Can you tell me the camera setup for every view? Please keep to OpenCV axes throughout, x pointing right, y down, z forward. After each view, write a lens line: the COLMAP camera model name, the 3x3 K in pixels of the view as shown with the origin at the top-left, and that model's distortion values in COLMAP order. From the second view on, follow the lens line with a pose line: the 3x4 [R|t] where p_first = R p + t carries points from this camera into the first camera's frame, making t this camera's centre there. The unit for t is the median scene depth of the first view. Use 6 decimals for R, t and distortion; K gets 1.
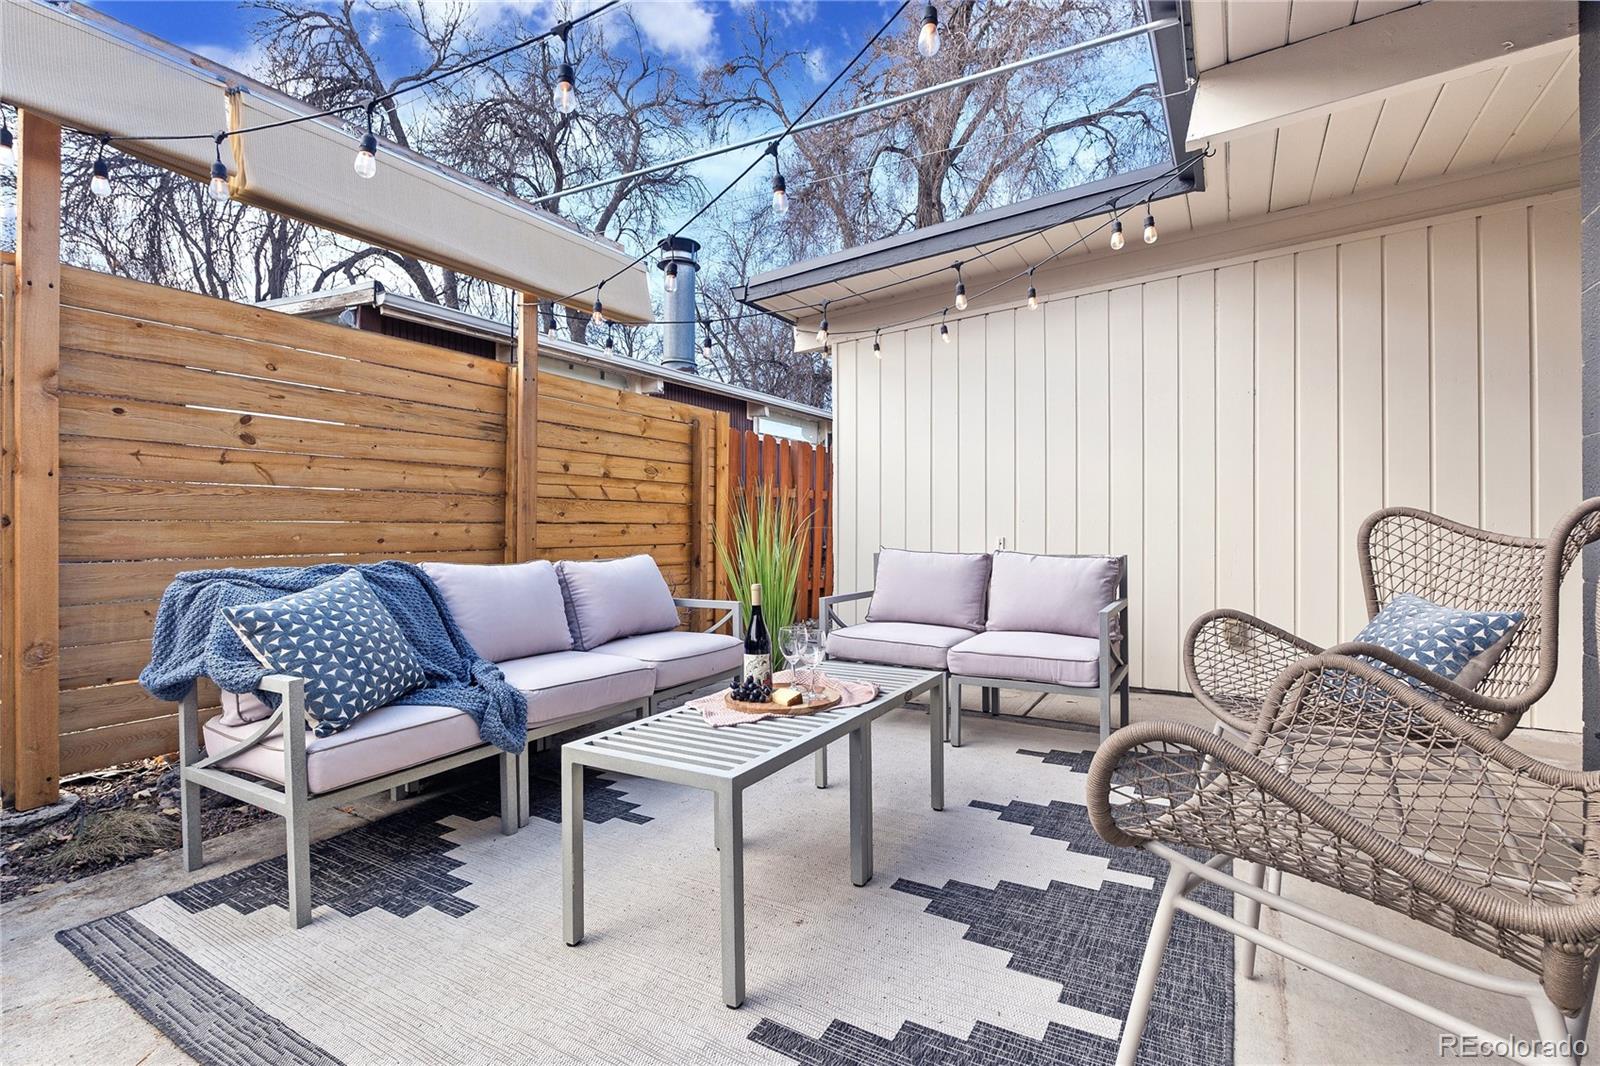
lens RADIAL K [[727.1, 0, 800.0], [0, 727.1, 533.0], [0, 0, 1]] dist [-0.018710, 0.000337]
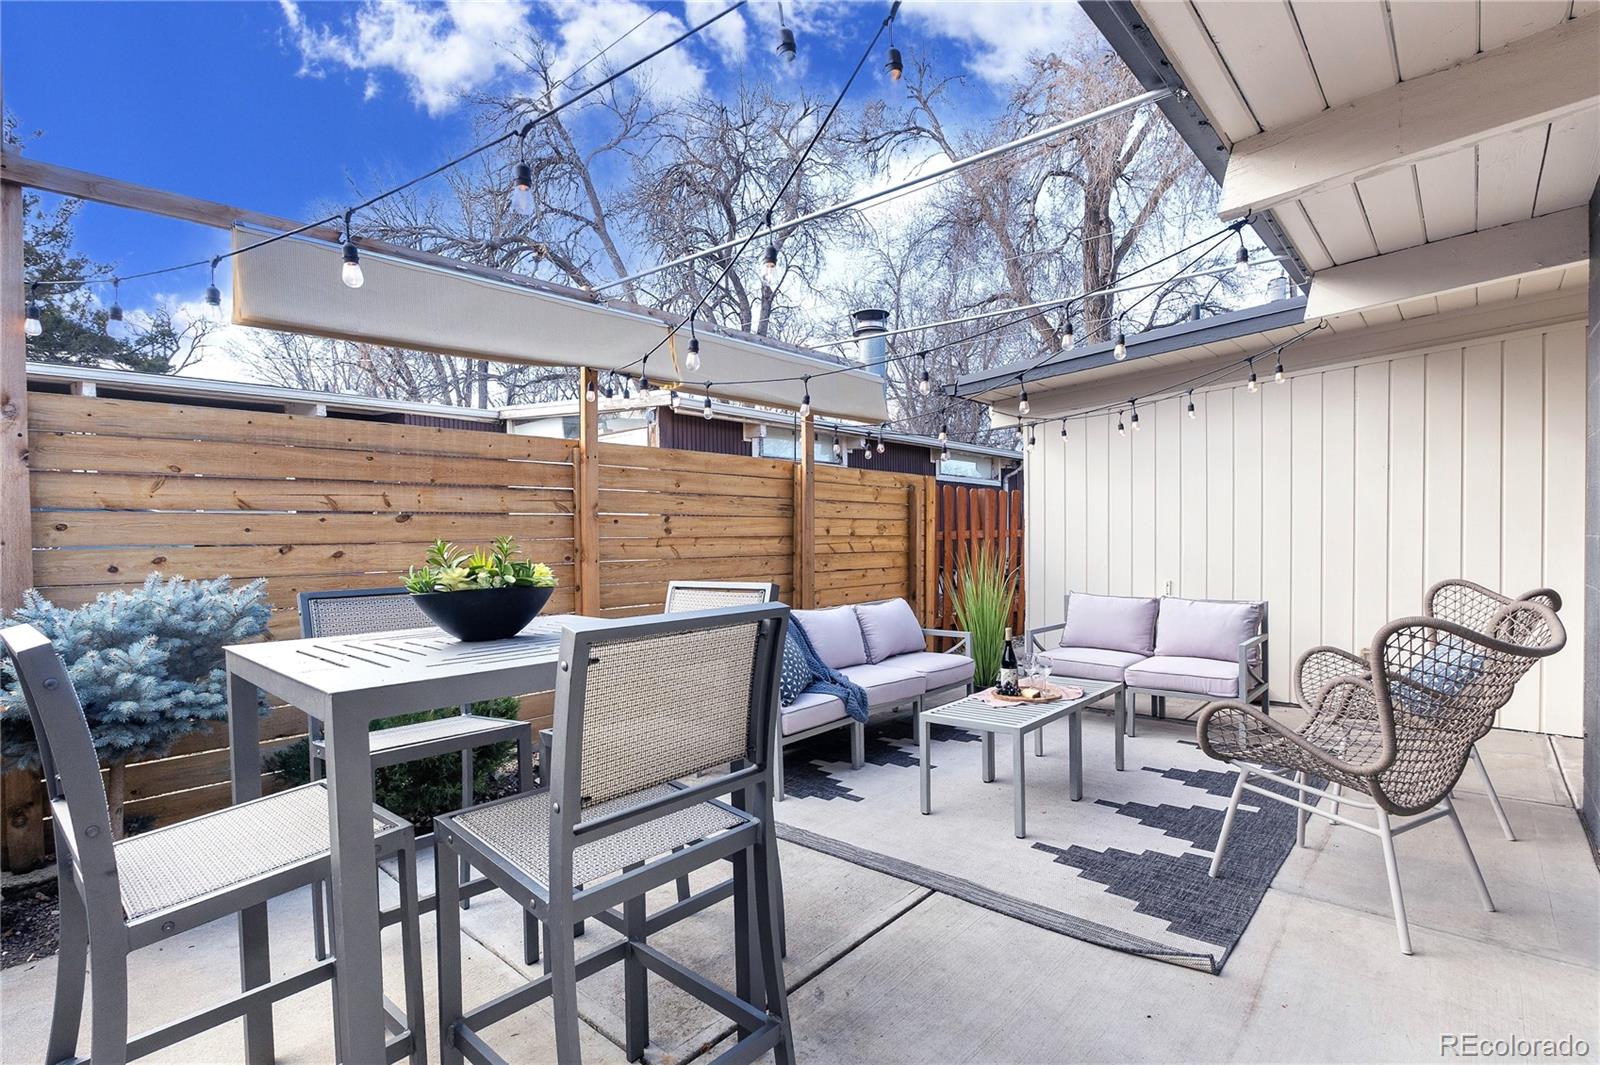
lens RADIAL K [[748.6, 0, 789.8], [0, 748.6, 563.1], [0, 0, 1]] dist [-0.021325, 0.005611]
pose [[0.977993, -0.005848, -0.208555, -0.119078], [0.011060, 0.999655, 0.023835, -0.078929], [0.208343, -0.025617, 0.977720, -0.499092]]
